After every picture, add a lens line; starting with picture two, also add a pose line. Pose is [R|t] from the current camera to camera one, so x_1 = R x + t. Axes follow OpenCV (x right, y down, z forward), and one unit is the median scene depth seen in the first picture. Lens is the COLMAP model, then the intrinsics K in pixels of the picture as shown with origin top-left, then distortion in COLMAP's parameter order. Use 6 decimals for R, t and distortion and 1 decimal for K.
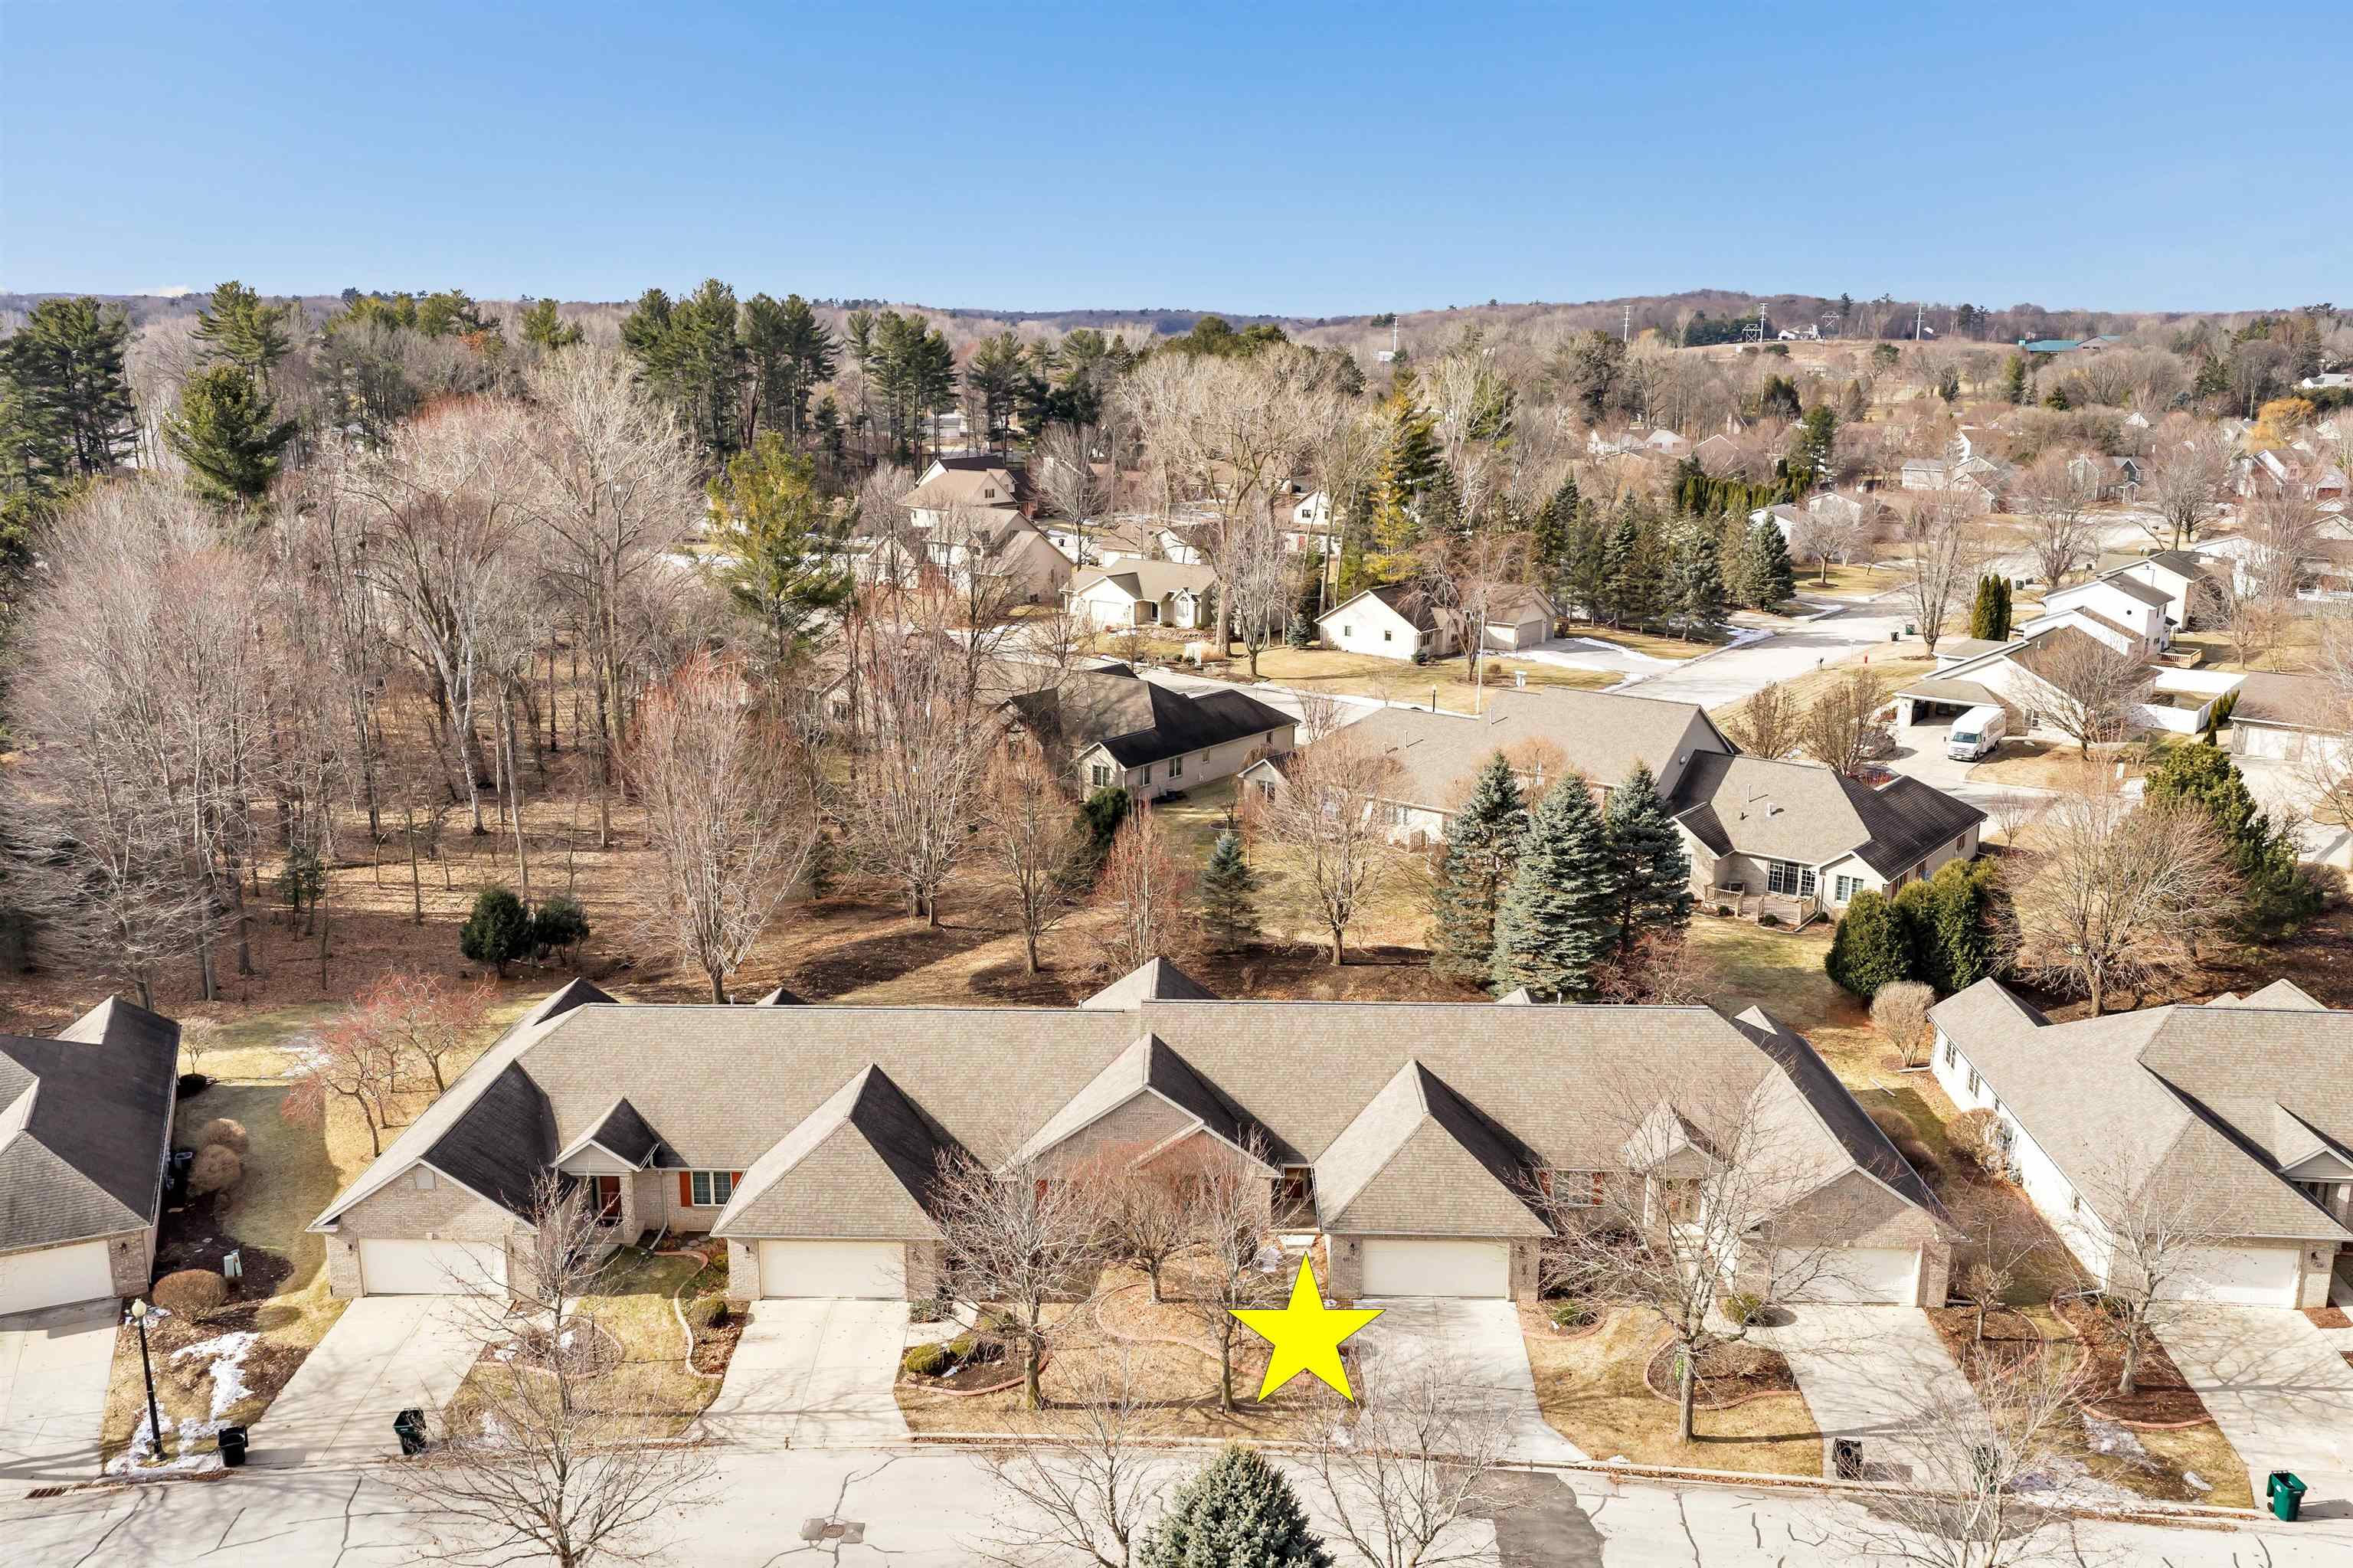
lens RADIAL K [[1946.4, 0, 1179.4], [0, 1946.4, 780.6], [0, 0, 1]] dist [-0.008416, -0.000189]
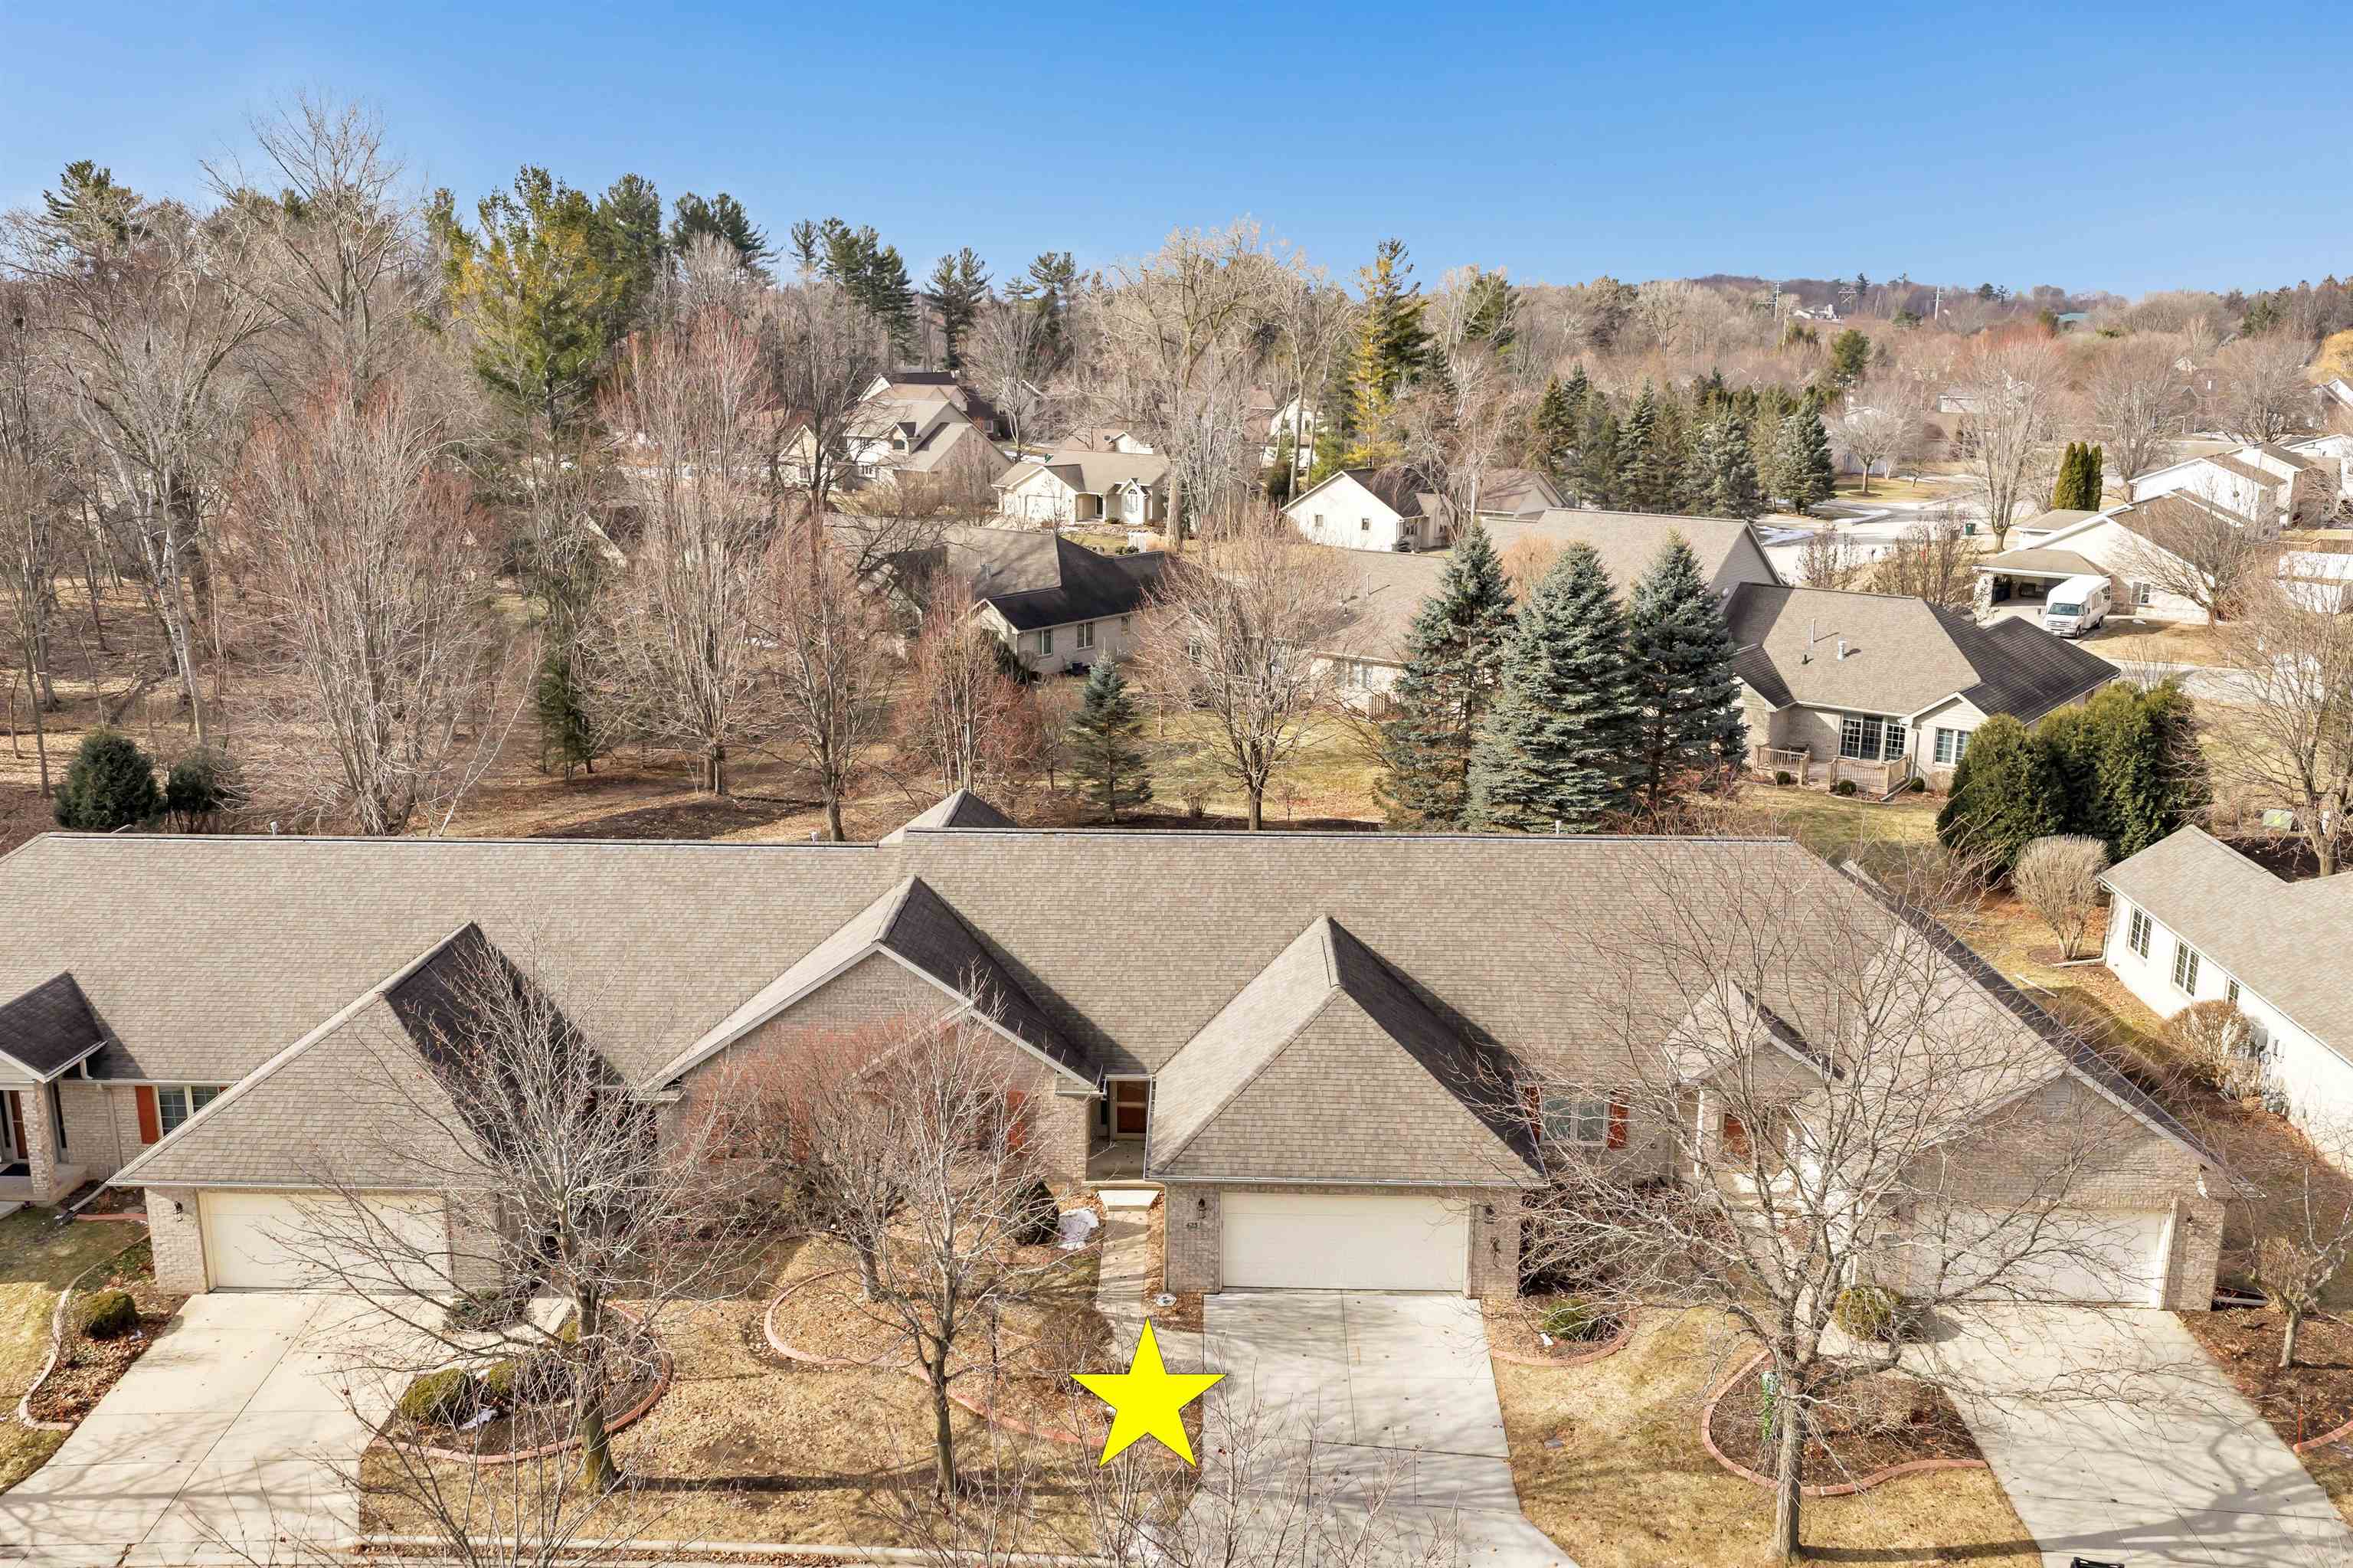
lens RADIAL K [[1946.4, 0, 1180.2], [0, 1946.4, 782.0], [0, 0, 1]] dist [-0.008416, -0.000189]
pose [[0.999990, 0.000854, -0.004403, 0.066140], [-0.000855, 1.000000, -0.000431, 0.087279], [0.004403, 0.000435, 0.999990, 0.321033]]
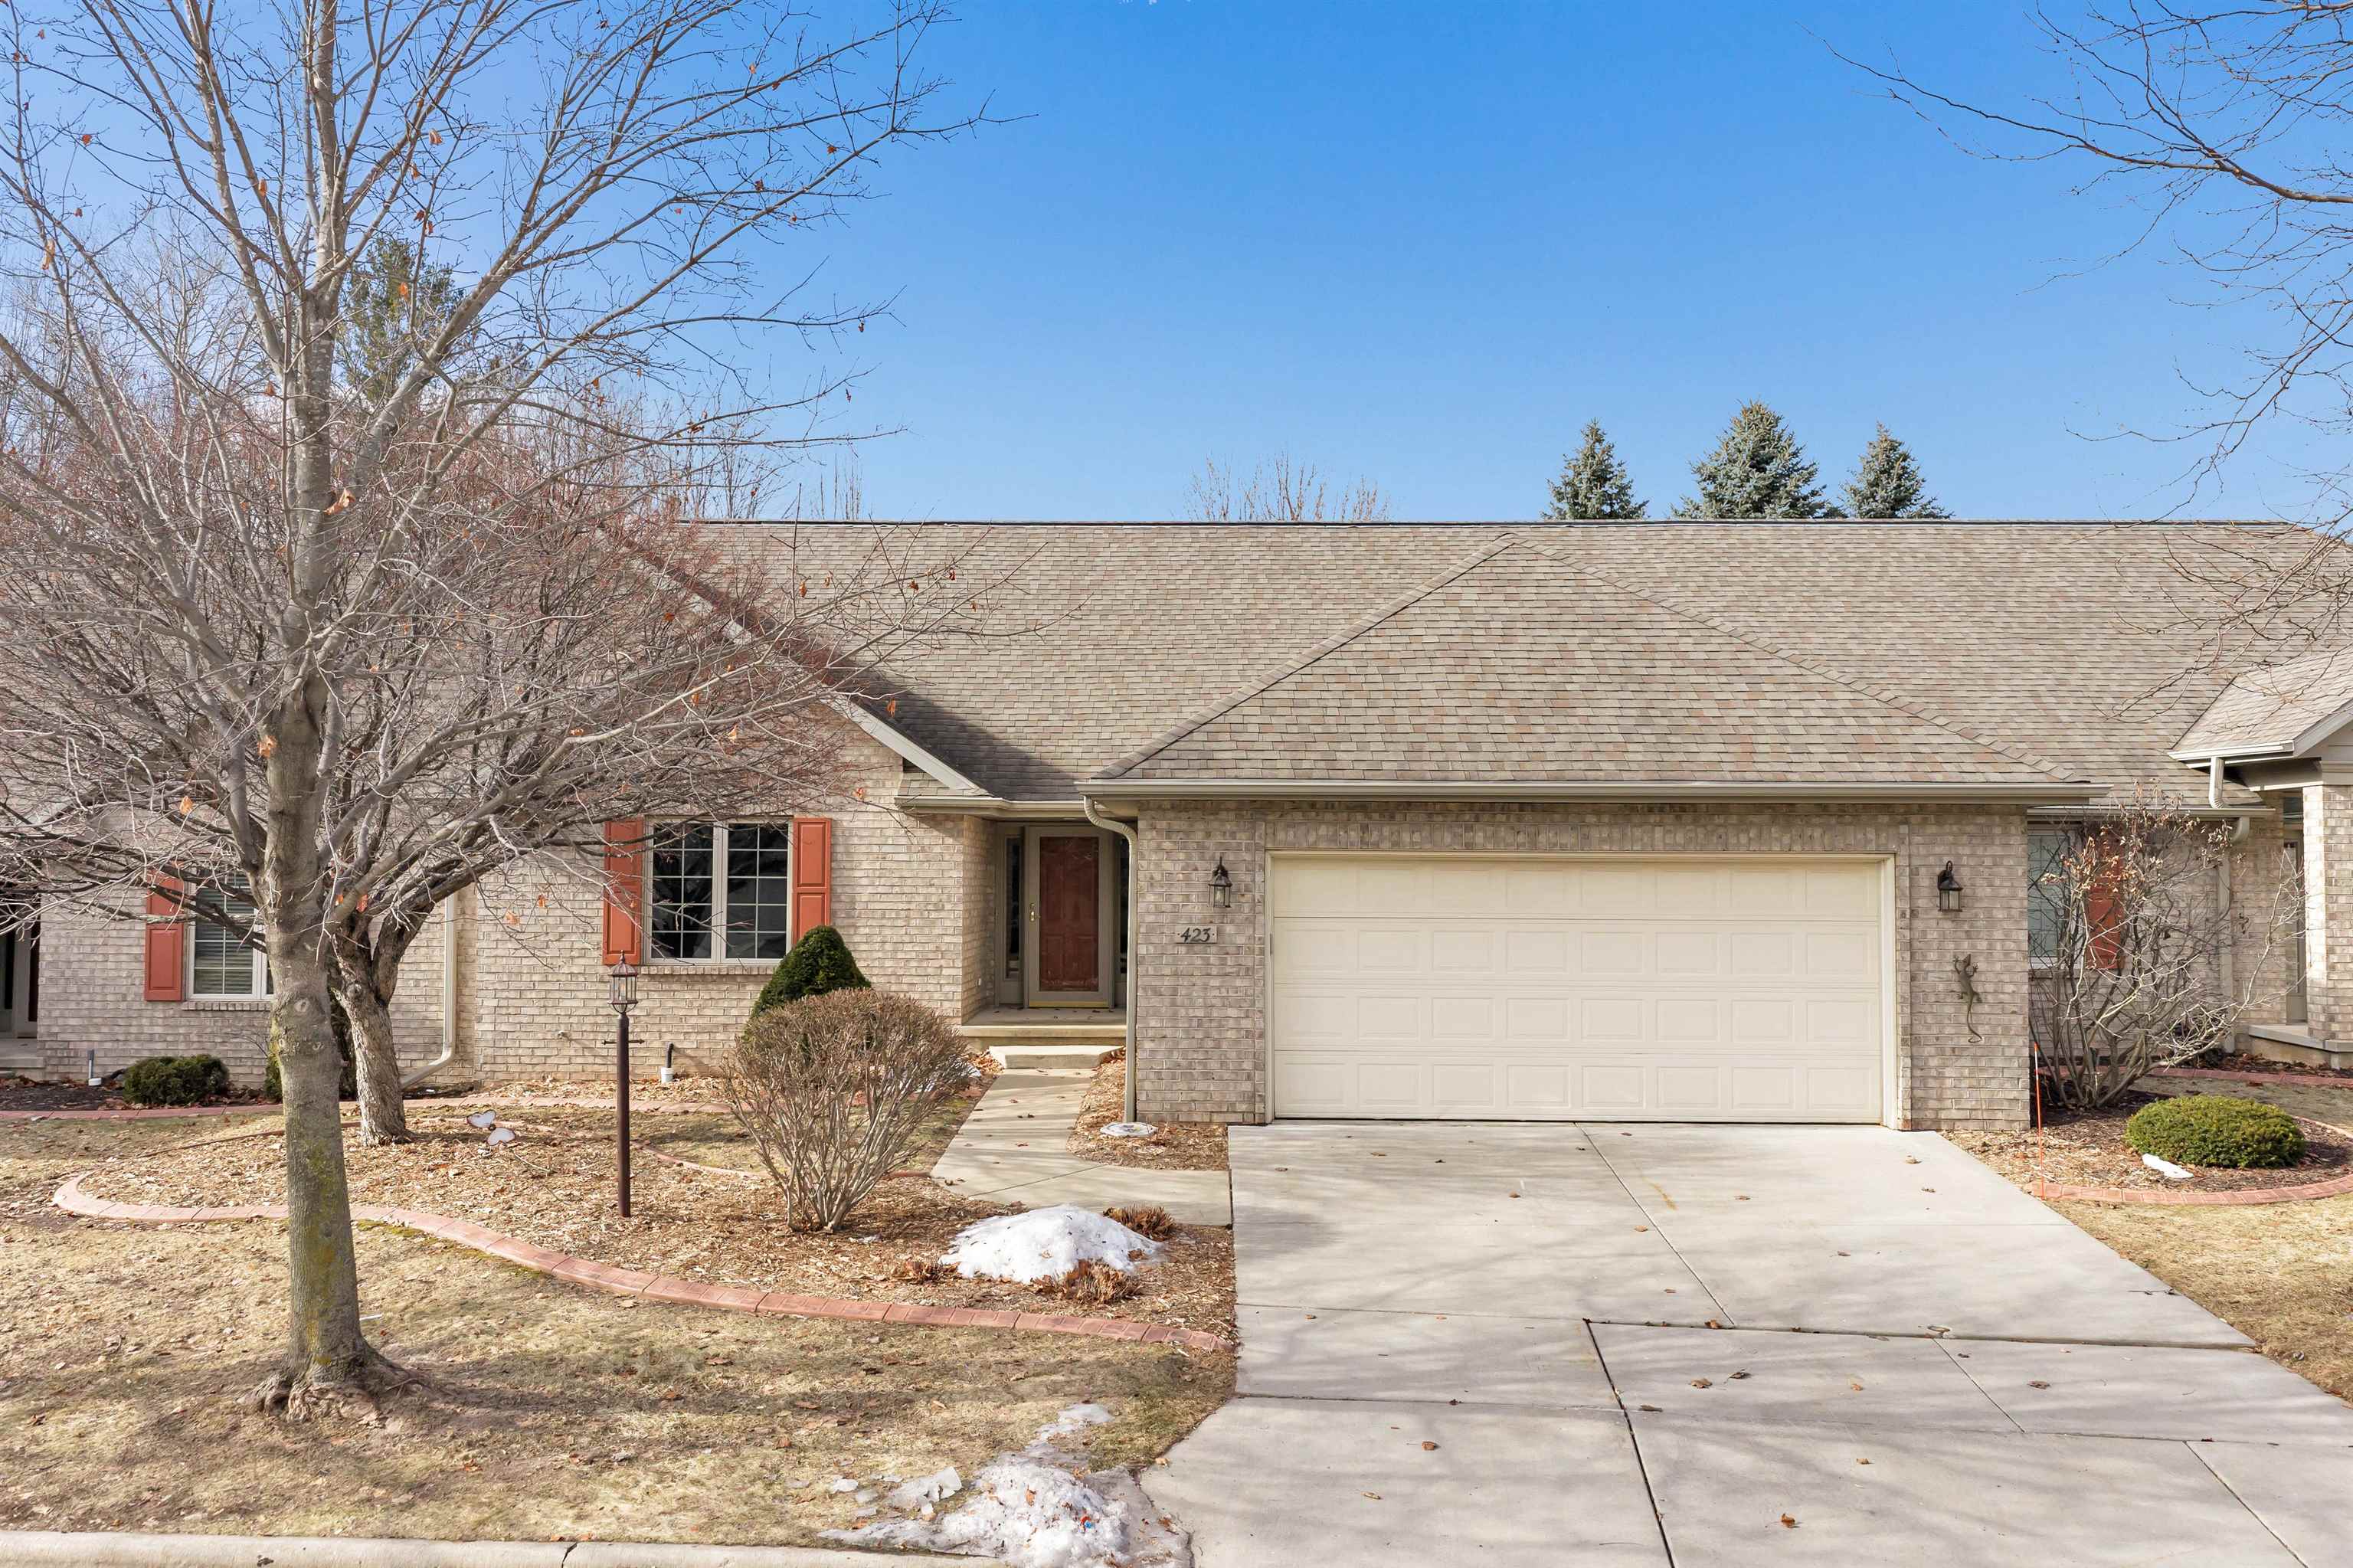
lens RADIAL K [[1946.4, 0, 1170.4], [0, 1946.4, 784.9], [0, 0, 1]] dist [-0.008416, -0.000189]
pose [[0.999977, 0.004733, -0.004815, 0.065297], [-0.005838, 0.964366, -0.264509, 0.226163], [0.003392, 0.264531, 0.964371, 0.599121]]
